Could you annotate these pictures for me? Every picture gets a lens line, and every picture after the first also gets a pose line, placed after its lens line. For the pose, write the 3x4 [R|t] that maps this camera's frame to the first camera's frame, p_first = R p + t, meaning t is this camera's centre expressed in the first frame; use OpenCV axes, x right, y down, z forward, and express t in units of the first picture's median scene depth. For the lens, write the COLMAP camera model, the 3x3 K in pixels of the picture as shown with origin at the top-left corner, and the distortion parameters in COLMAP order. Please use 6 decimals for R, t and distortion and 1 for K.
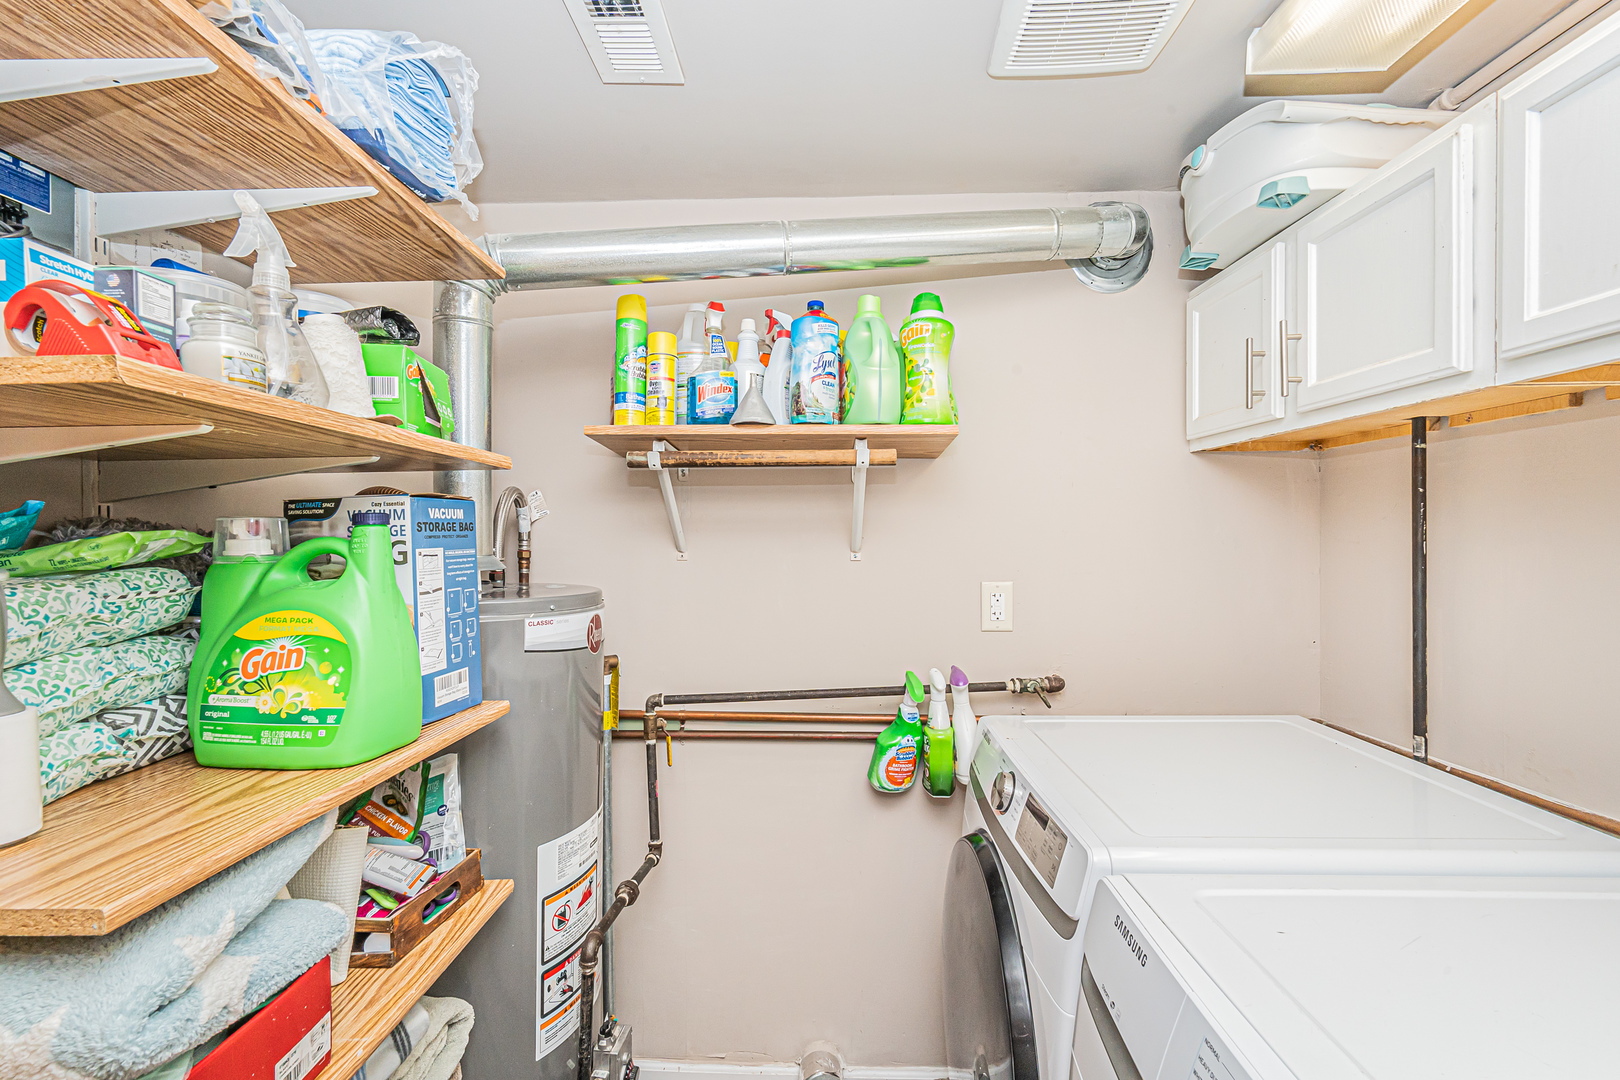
lens RADIAL K [[727.6, 0, 819.4], [0, 727.6, 540.1], [0, 0, 1]] dist [0.004005, 0.000274]
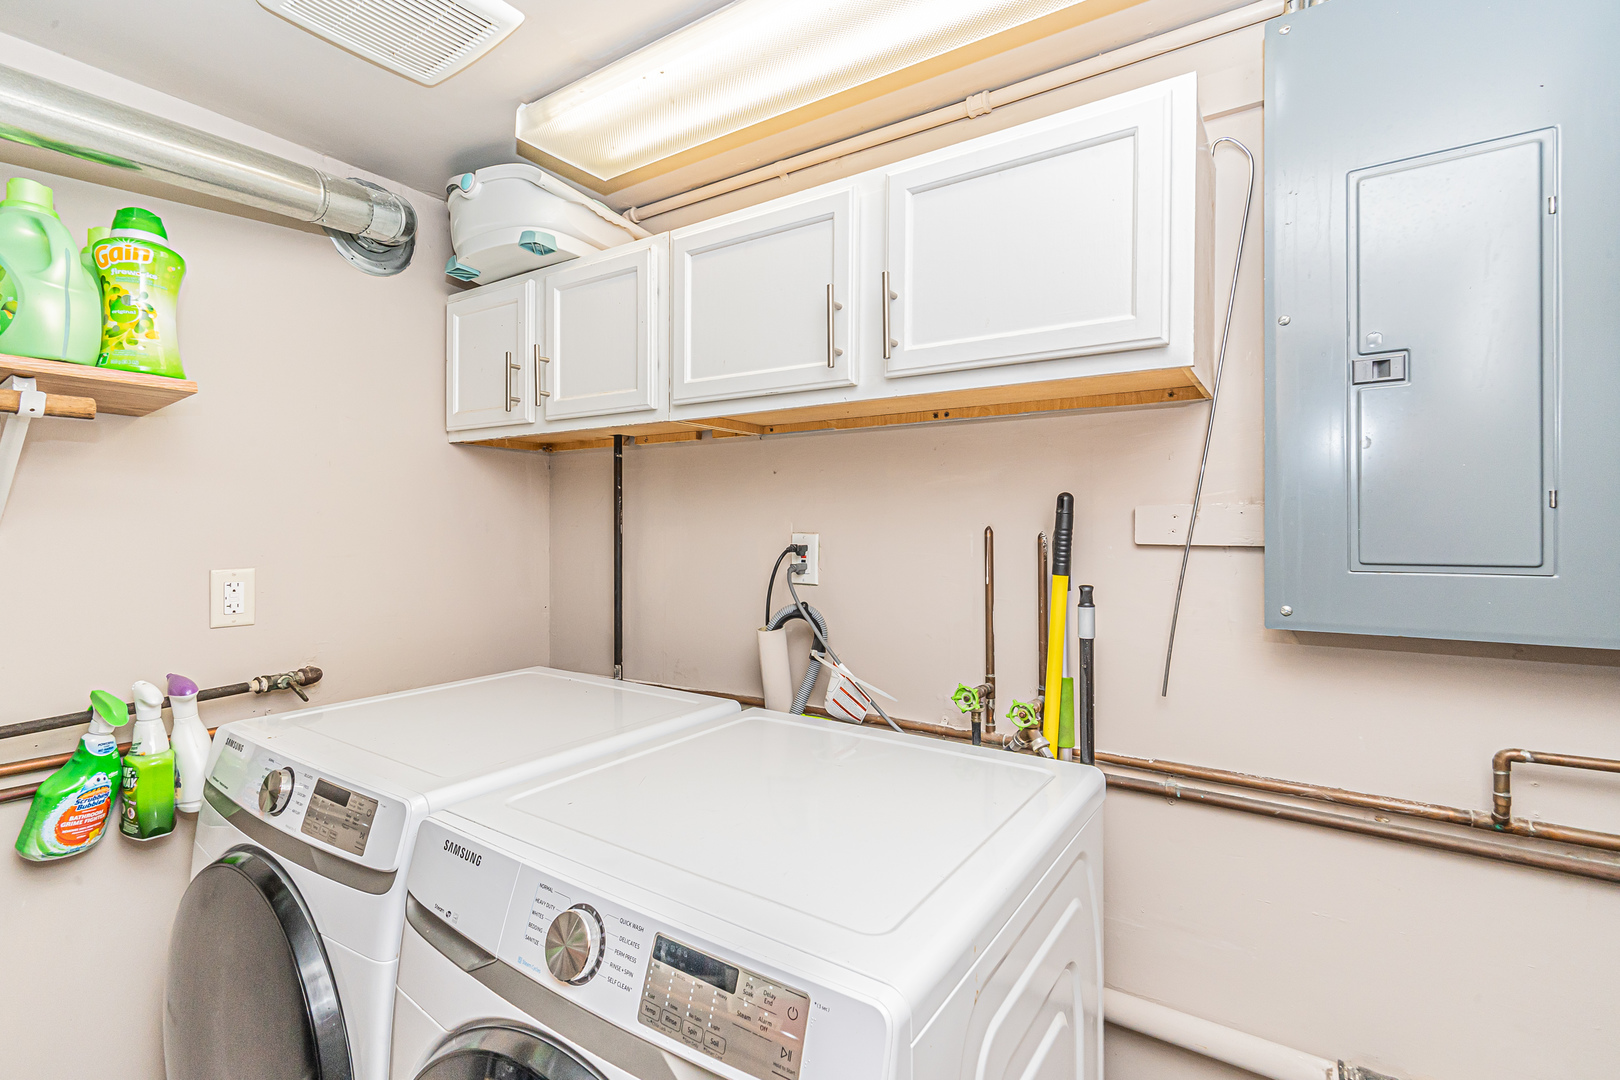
lens RADIAL K [[727.6, 0, 819.4], [0, 727.6, 540.1], [0, 0, 1]] dist [0.004005, 0.000274]
pose [[0.533769, -0.009034, 0.845582, -0.137115], [0.000694, 0.999947, 0.010246, 0.016738], [-0.845630, -0.004882, 0.533747, -0.061070]]
